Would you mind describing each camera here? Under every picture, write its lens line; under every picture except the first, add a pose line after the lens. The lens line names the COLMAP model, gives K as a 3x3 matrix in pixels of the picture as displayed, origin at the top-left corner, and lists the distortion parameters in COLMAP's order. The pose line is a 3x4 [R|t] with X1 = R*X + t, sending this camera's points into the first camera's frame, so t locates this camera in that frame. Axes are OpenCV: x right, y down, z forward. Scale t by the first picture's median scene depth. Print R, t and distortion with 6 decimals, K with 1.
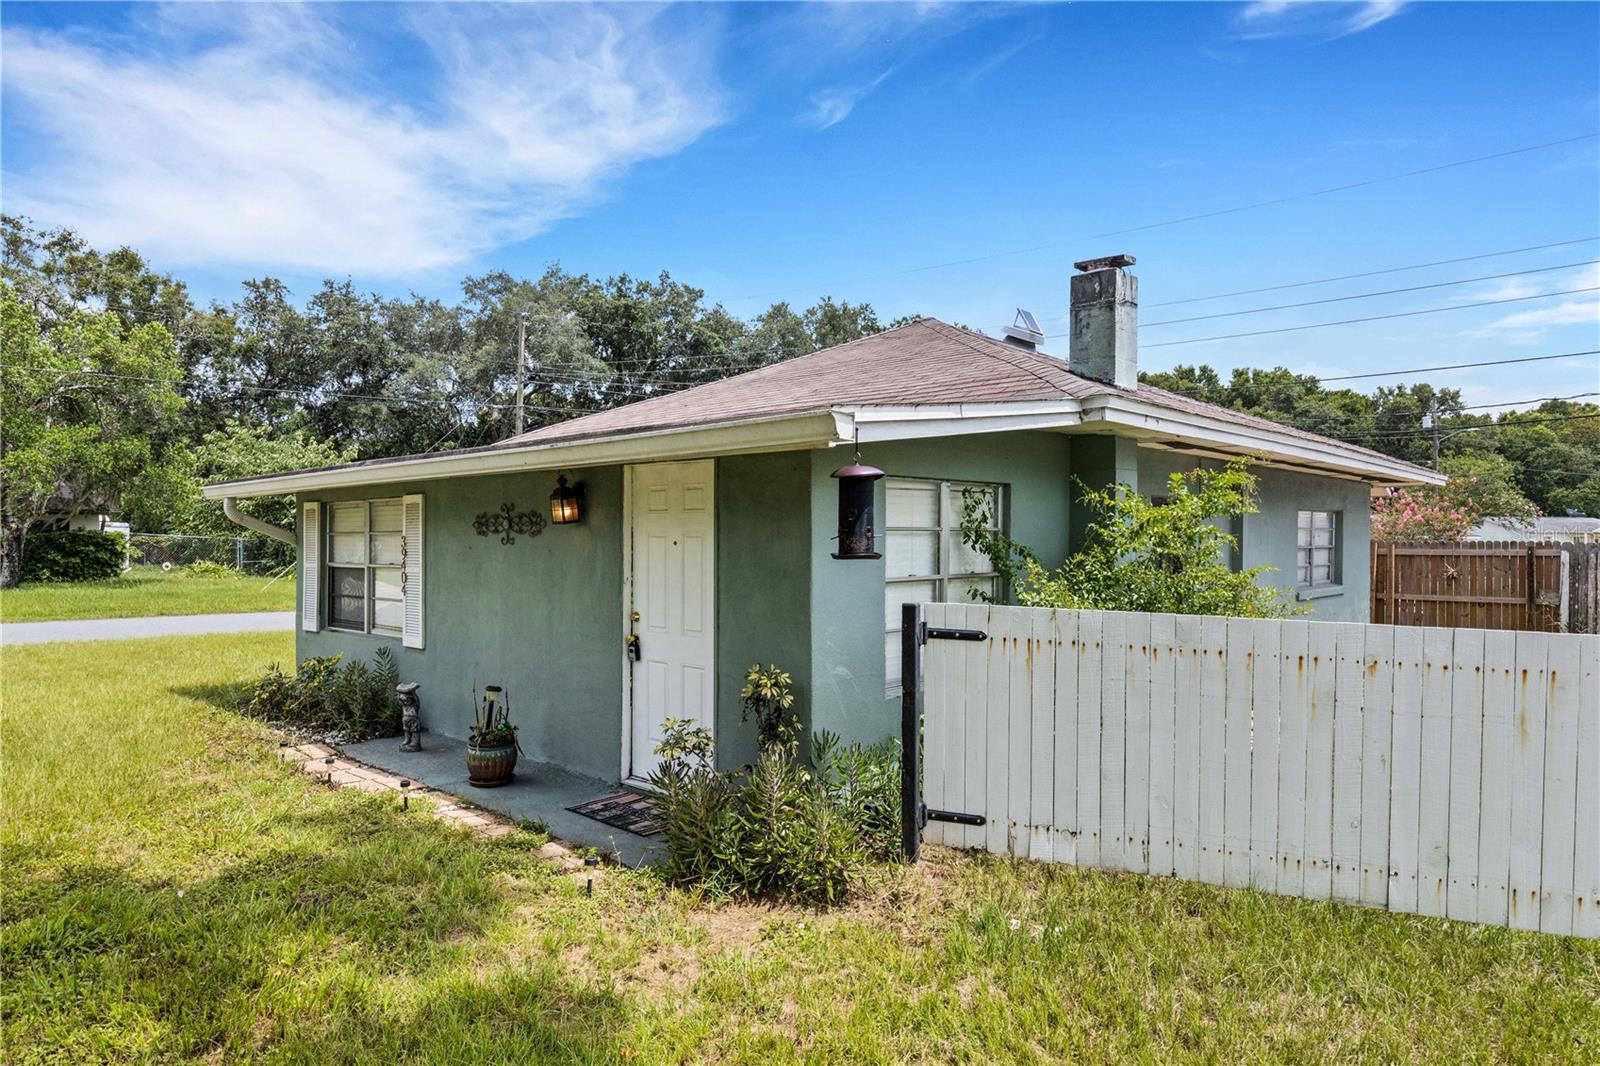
lens RADIAL K [[968.0, 0, 800.7], [0, 968.0, 529.2], [0, 0, 1]] dist [0.000726, -0.001674]
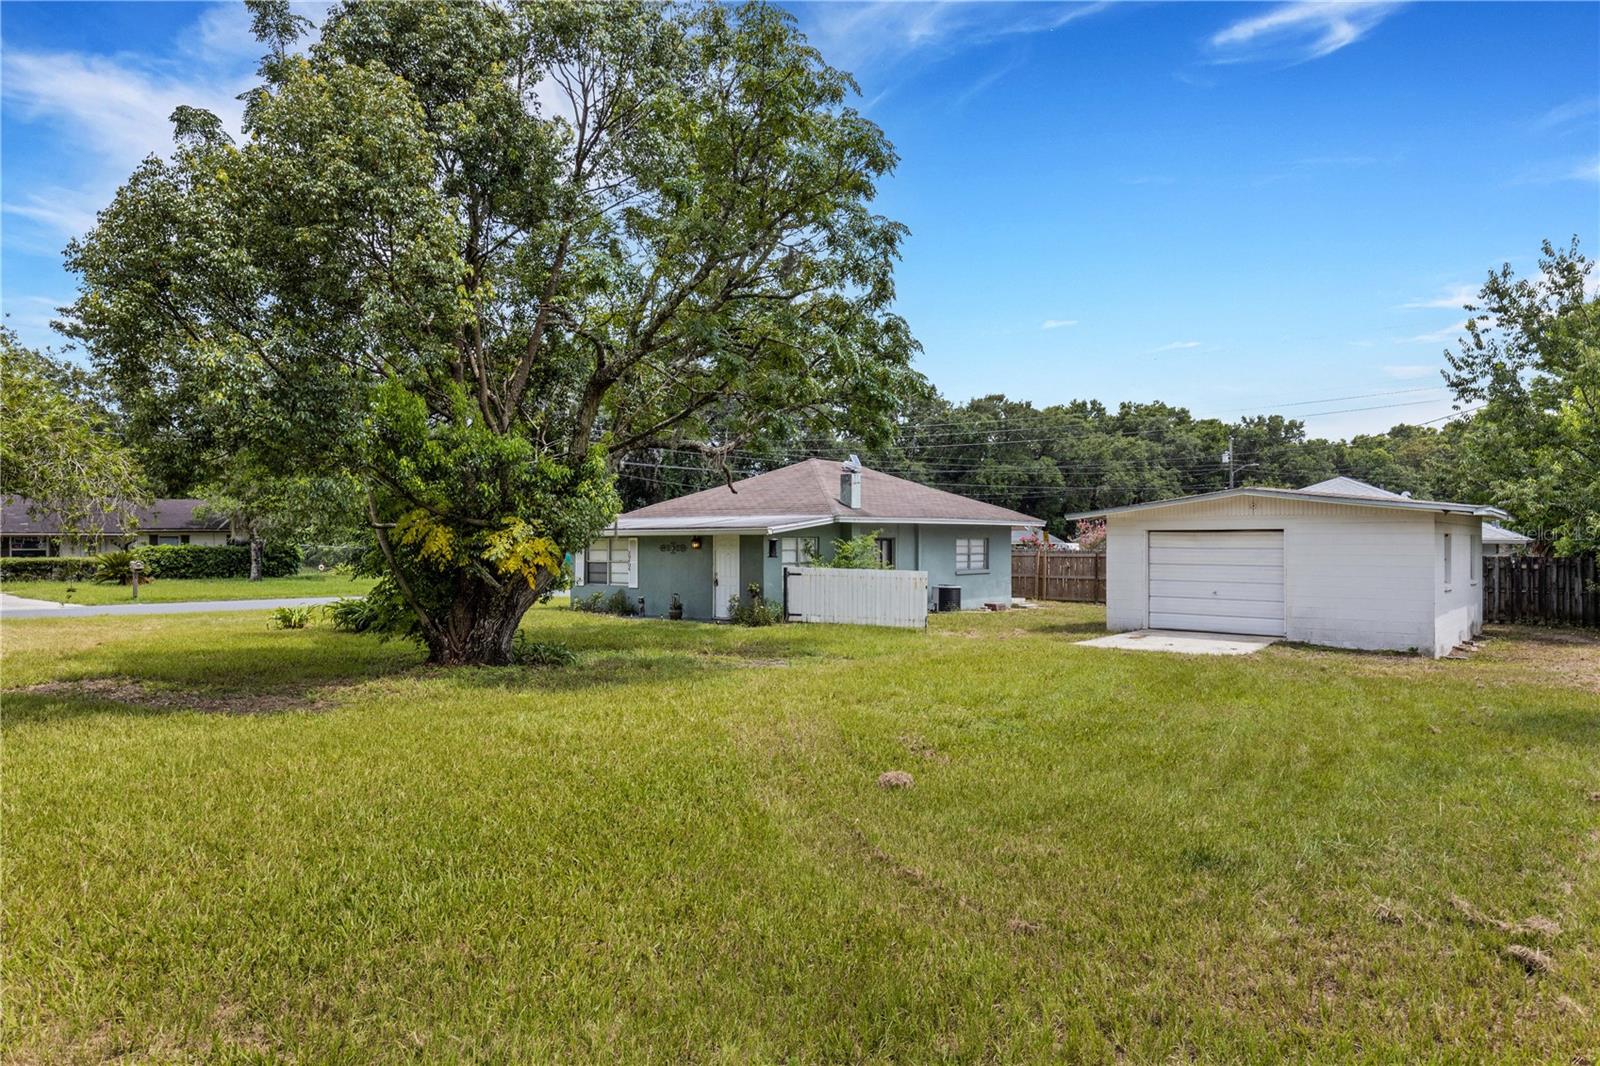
lens RADIAL K [[968.0, 0, 785.5], [0, 968.0, 548.9], [0, 0, 1]] dist [0.000726, -0.001674]
pose [[0.999597, -0.002691, 0.028258, -0.001920], [0.002240, 0.999870, 0.015968, -0.011701], [-0.028298, -0.015899, 0.999473, -0.503034]]
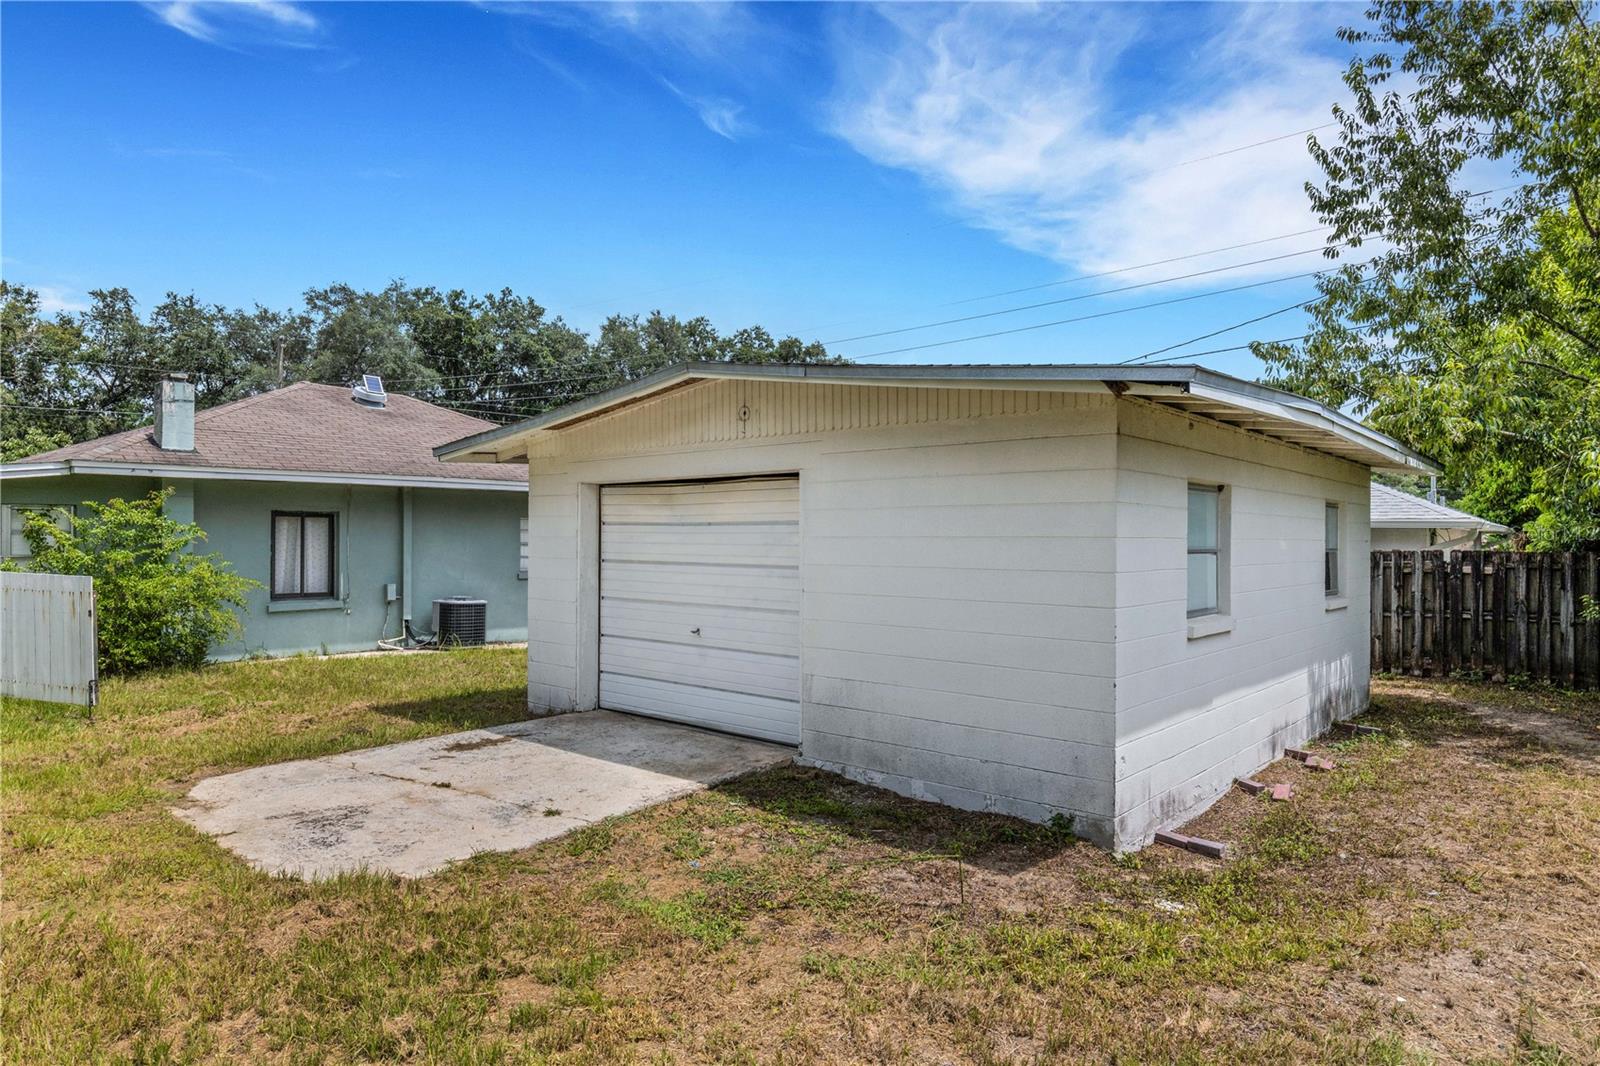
lens RADIAL K [[968.0, 0, 793.5], [0, 968.0, 555.0], [0, 0, 1]] dist [0.000726, -0.001674]
pose [[0.999372, 0.002319, 0.035349, 0.293329], [-0.003263, 0.999639, 0.026667, -0.000744], [-0.035275, -0.026766, 0.999019, -0.165931]]
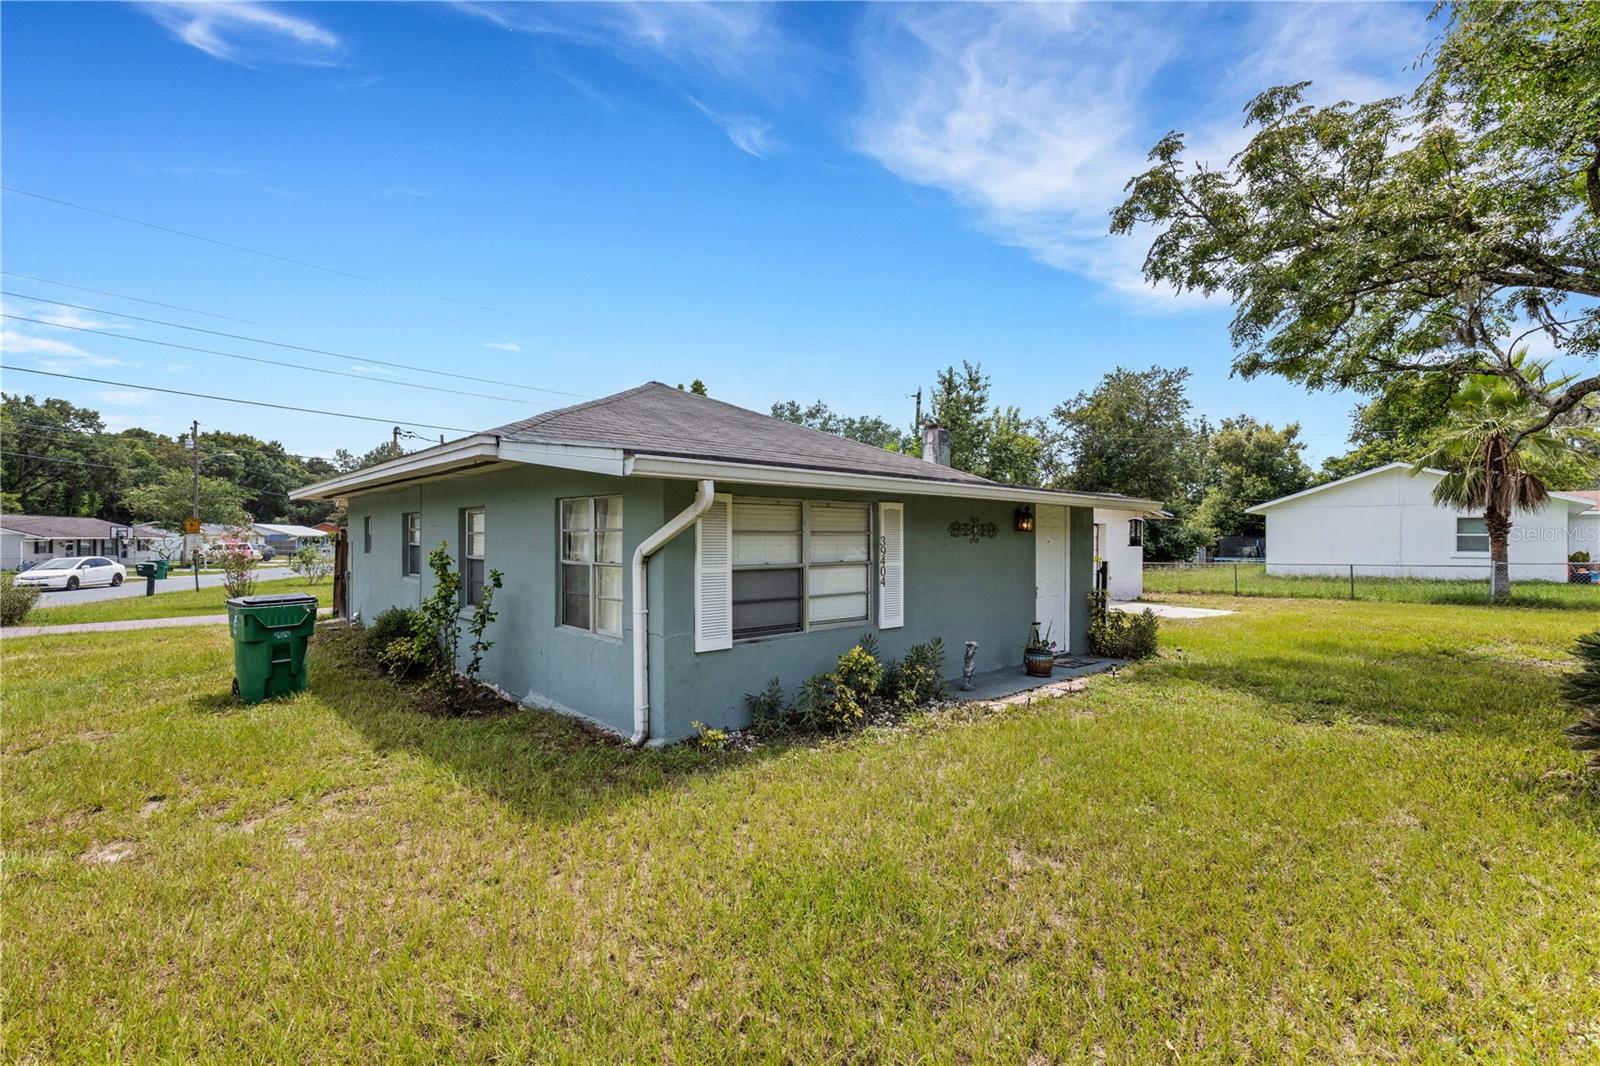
lens RADIAL K [[726.3, 0, 803.5], [0, 726.3, 539.5], [0, 0, 1]] dist [-0.000959, -0.001140]
pose [[0.070156, 0.002421, 0.997533, -0.324071], [-0.012020, 0.999927, -0.001581, 0.003421], [-0.997464, -0.011880, 0.070180, 0.256528]]
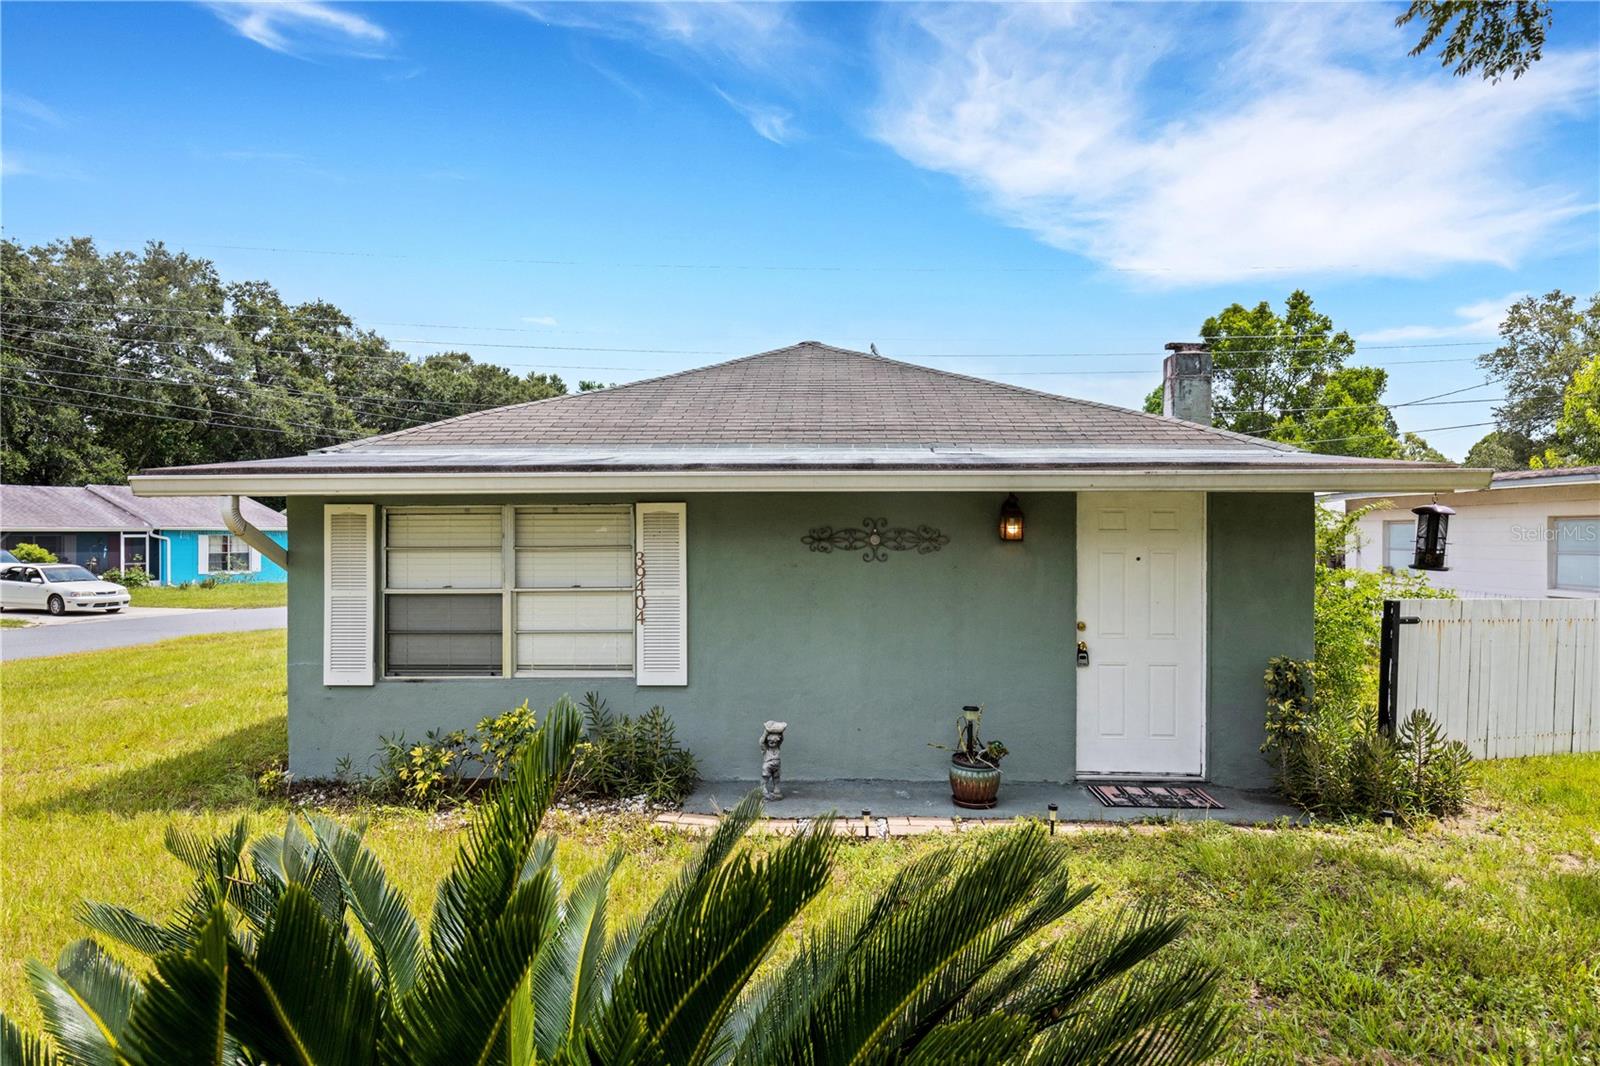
lens RADIAL K [[968.0, 0, 794.4], [0, 968.0, 529.9], [0, 0, 1]] dist [0.000726, -0.001674]
pose [[0.754010, 0.003932, 0.656851, -0.211619], [-0.005721, 0.999983, 0.000581, -0.003263], [-0.656838, -0.004196, 0.754020, 0.072115]]
